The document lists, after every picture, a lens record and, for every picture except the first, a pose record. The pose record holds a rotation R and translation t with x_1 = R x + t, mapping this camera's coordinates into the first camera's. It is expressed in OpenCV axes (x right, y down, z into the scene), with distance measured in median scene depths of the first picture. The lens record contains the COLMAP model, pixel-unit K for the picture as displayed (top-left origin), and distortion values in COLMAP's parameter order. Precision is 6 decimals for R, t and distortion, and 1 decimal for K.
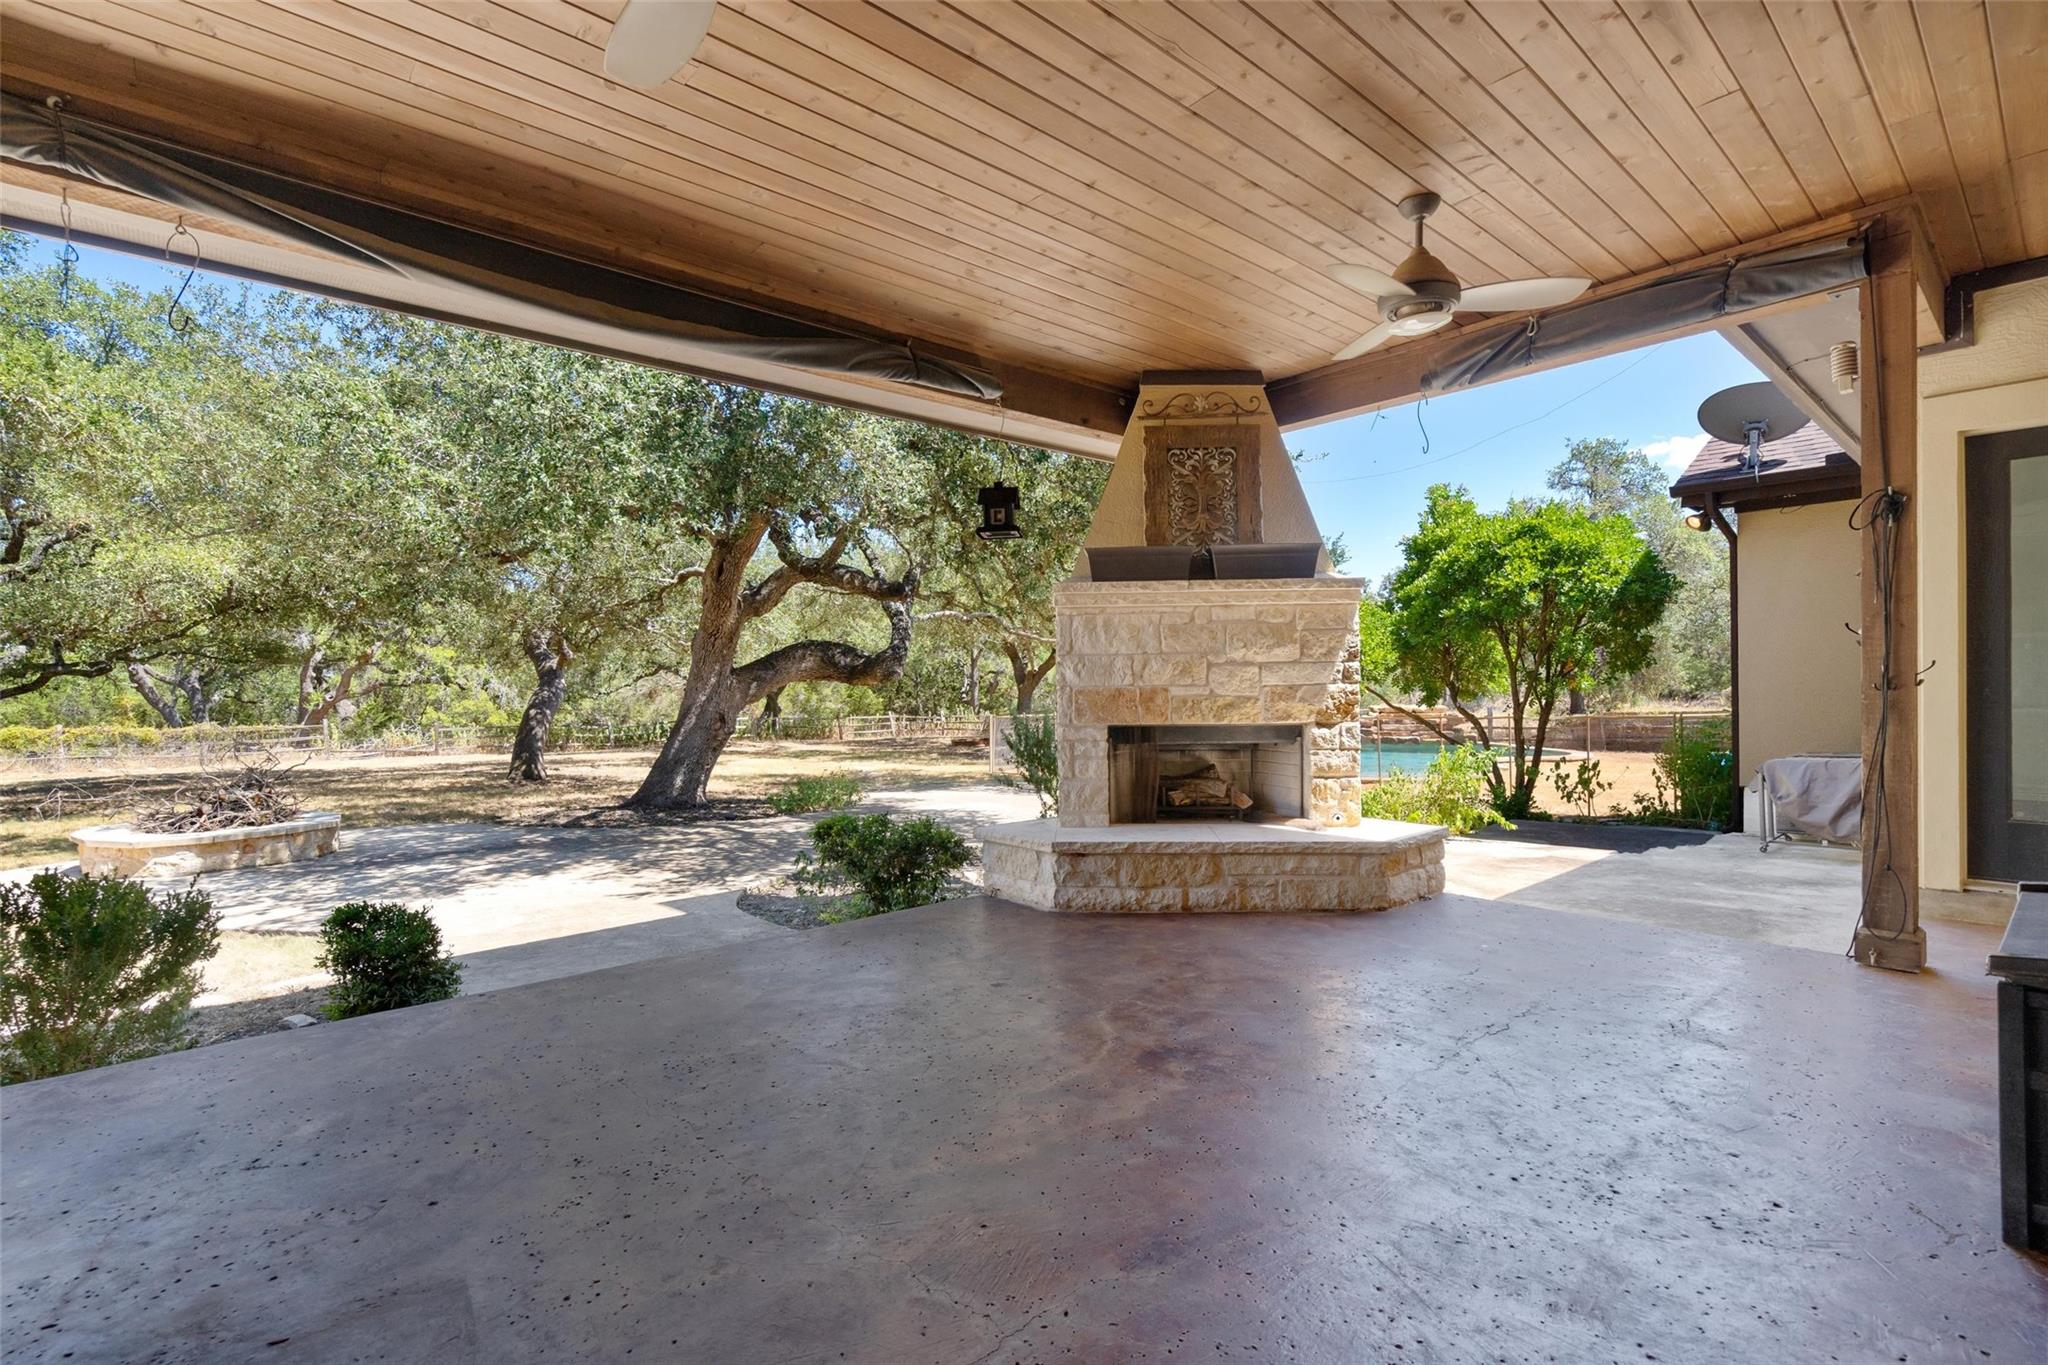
lens RADIAL K [[952.6, 0, 1024.0], [0, 952.6, 682.5], [0, 0, 1]] dist [0.002062, 0.000322]
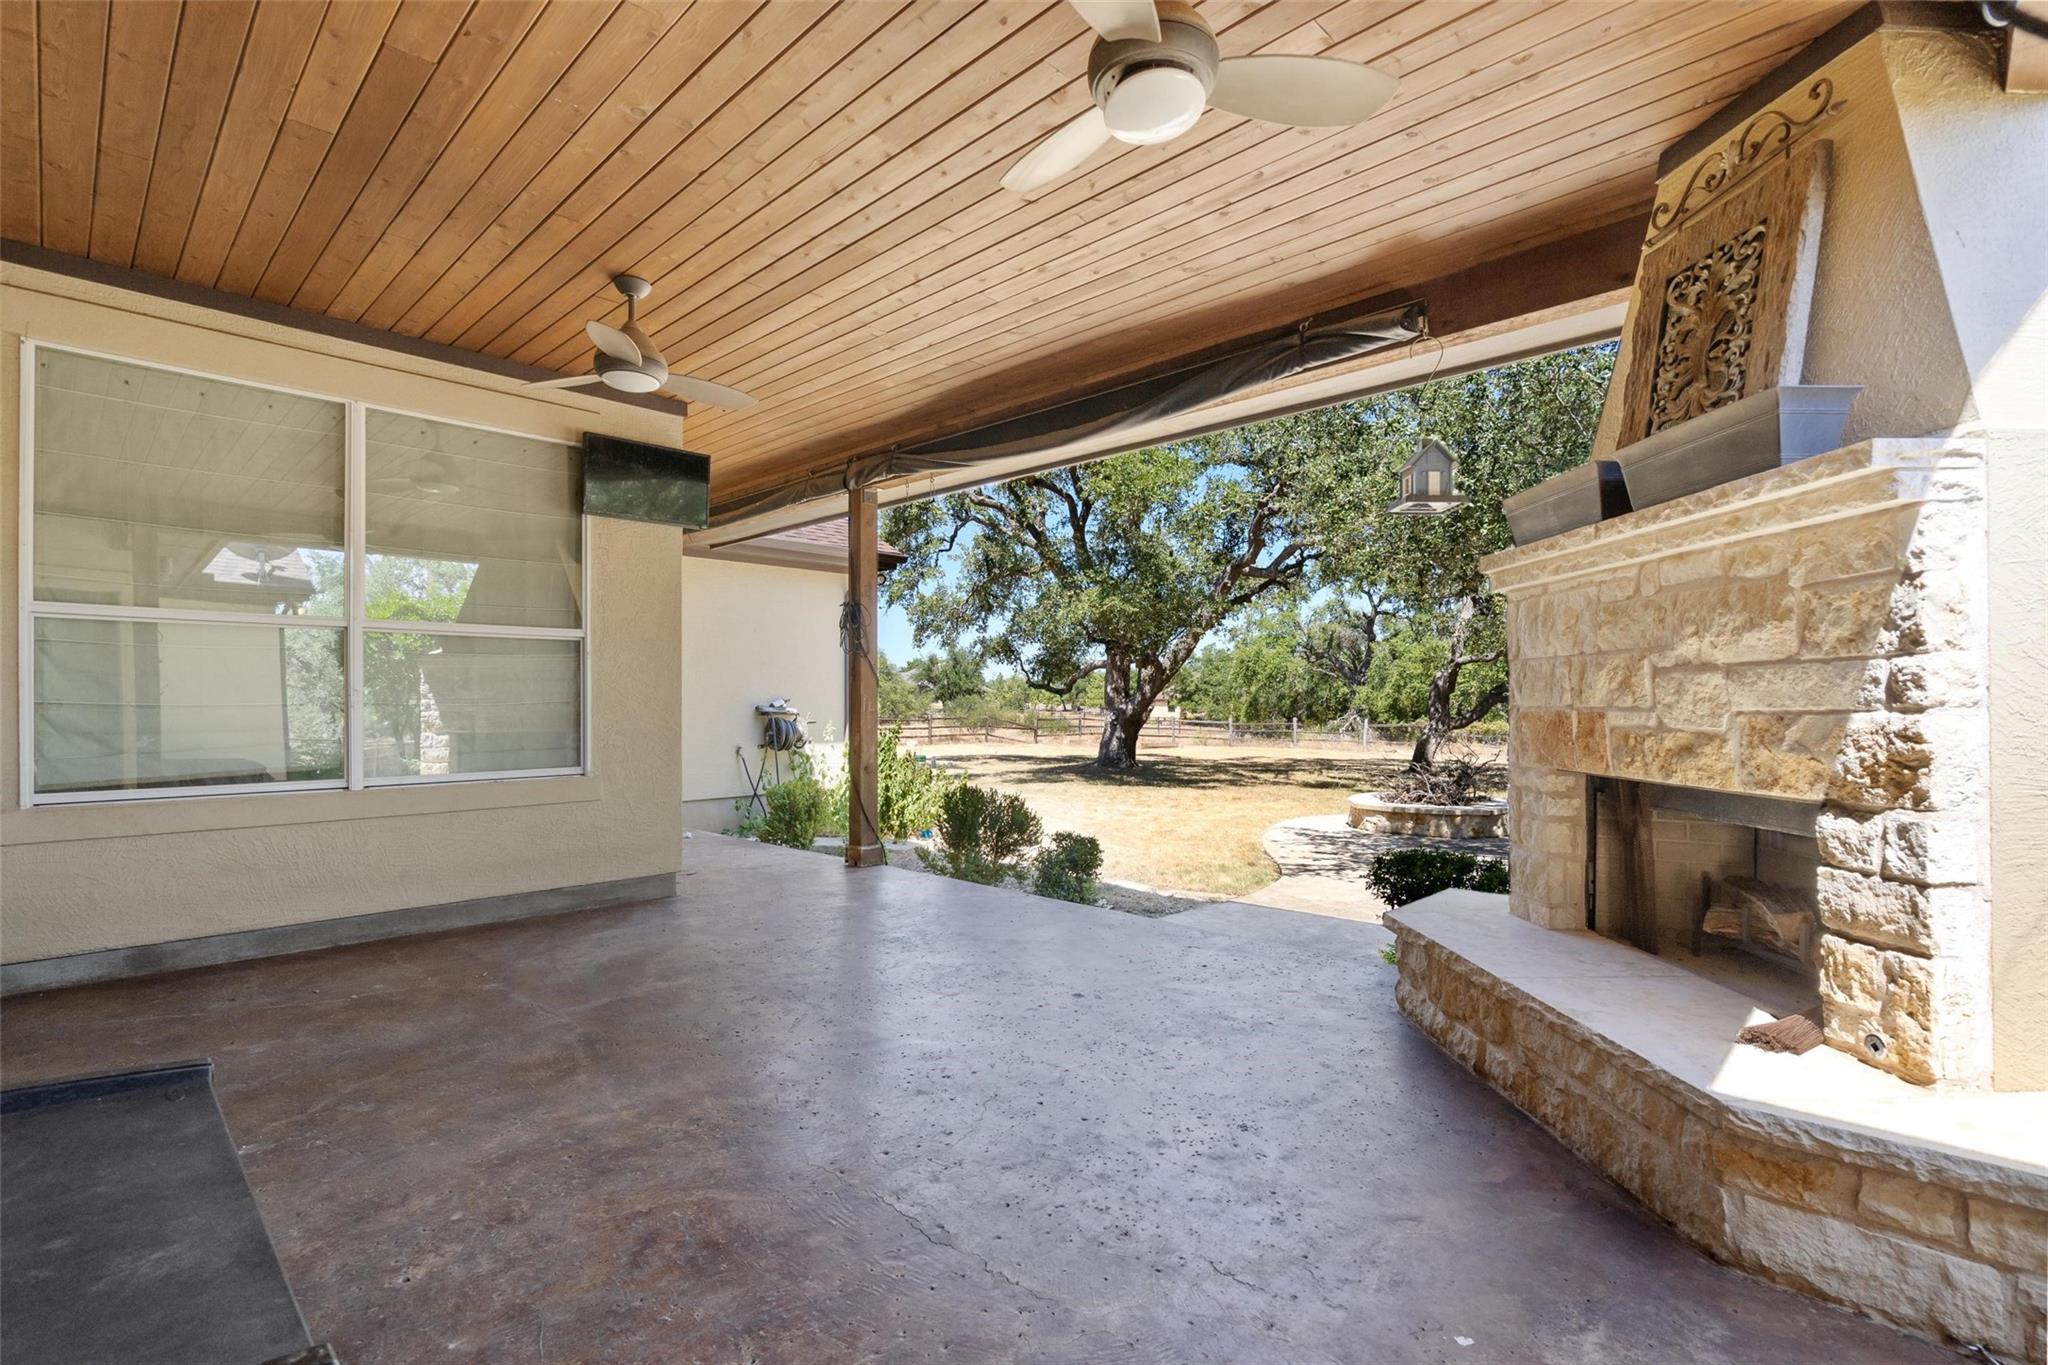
lens RADIAL K [[952.6, 0, 1024.0], [0, 952.6, 682.5], [0, 0, 1]] dist [0.002062, 0.000322]
pose [[0.075370, -0.007180, -0.997130, 0.703548], [0.004173, 0.999968, -0.006885, -0.009886], [0.997147, -0.003642, 0.075397, 0.610524]]
